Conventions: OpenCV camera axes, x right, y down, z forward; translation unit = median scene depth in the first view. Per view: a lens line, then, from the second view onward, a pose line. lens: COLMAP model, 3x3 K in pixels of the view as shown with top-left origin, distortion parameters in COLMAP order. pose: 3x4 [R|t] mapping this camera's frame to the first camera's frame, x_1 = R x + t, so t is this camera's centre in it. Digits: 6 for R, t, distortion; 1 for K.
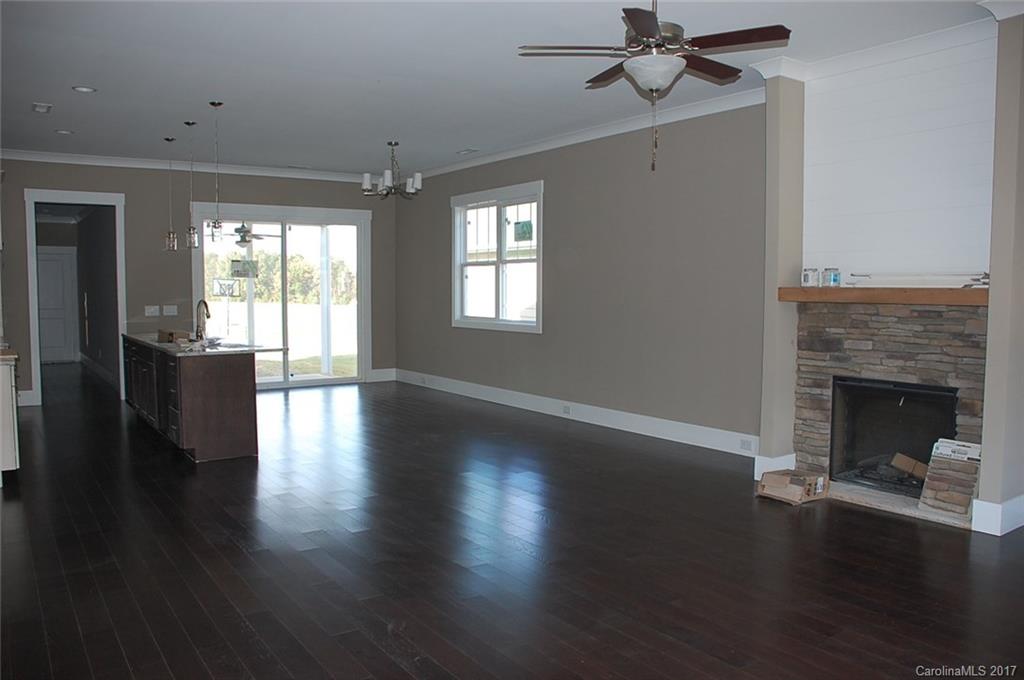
lens RADIAL K [[783.2, 0, 512.0], [0, 783.2, 340.0], [0, 0, 1]] dist [-0.083851, 0.000554]
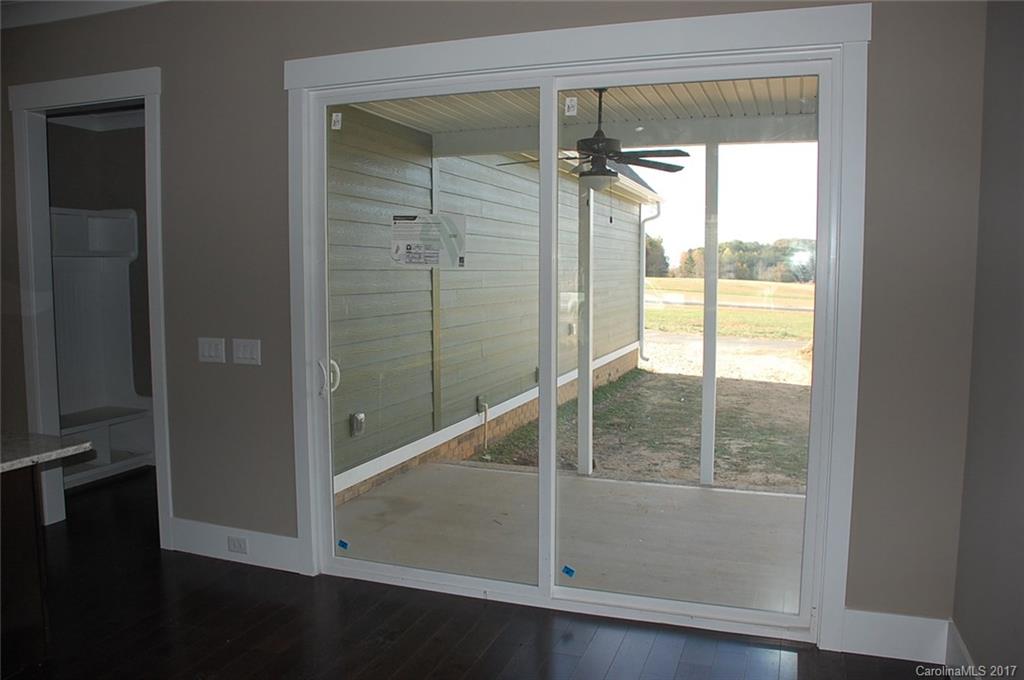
lens RADIAL K [[783.2, 0, 512.0], [0, 783.2, 340.0], [0, 0, 1]] dist [-0.083851, 0.000554]
pose [[0.562346, 0.073153, -0.823660, -0.048169], [-0.055975, 0.997162, 0.050347, -0.074731], [0.825005, 0.017792, 0.564845, 0.926935]]
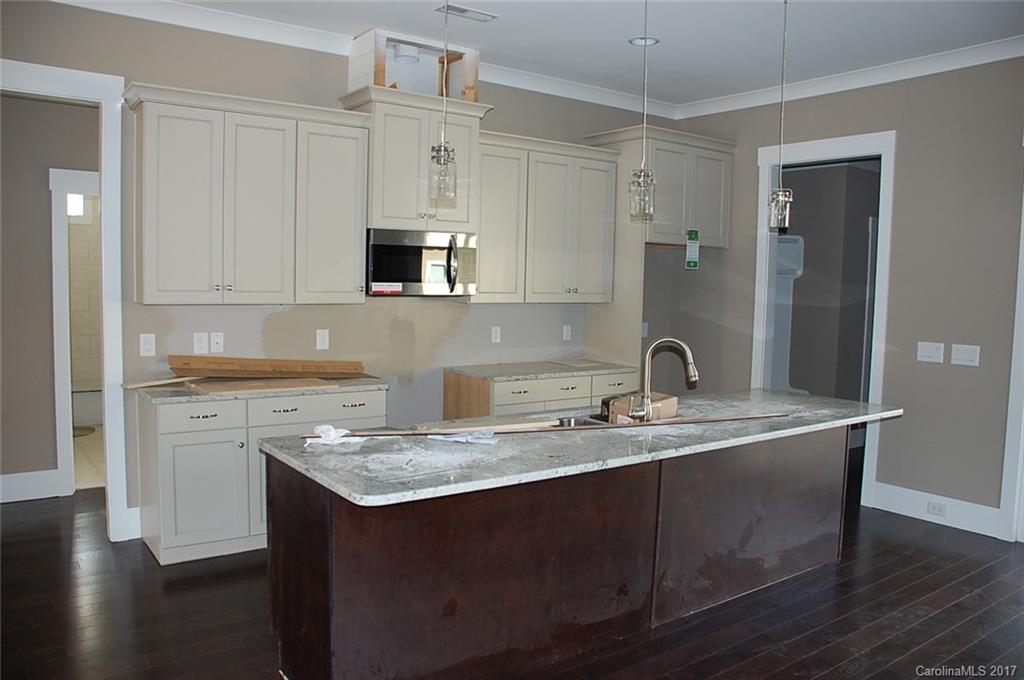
lens RADIAL K [[783.2, 0, 512.0], [0, 783.2, 340.0], [0, 0, 1]] dist [-0.083851, 0.000554]
pose [[0.008801, 0.077716, -0.996937, 0.034400], [-0.085335, 0.993397, 0.076686, -0.063058], [0.996313, 0.084398, 0.015375, 0.735835]]
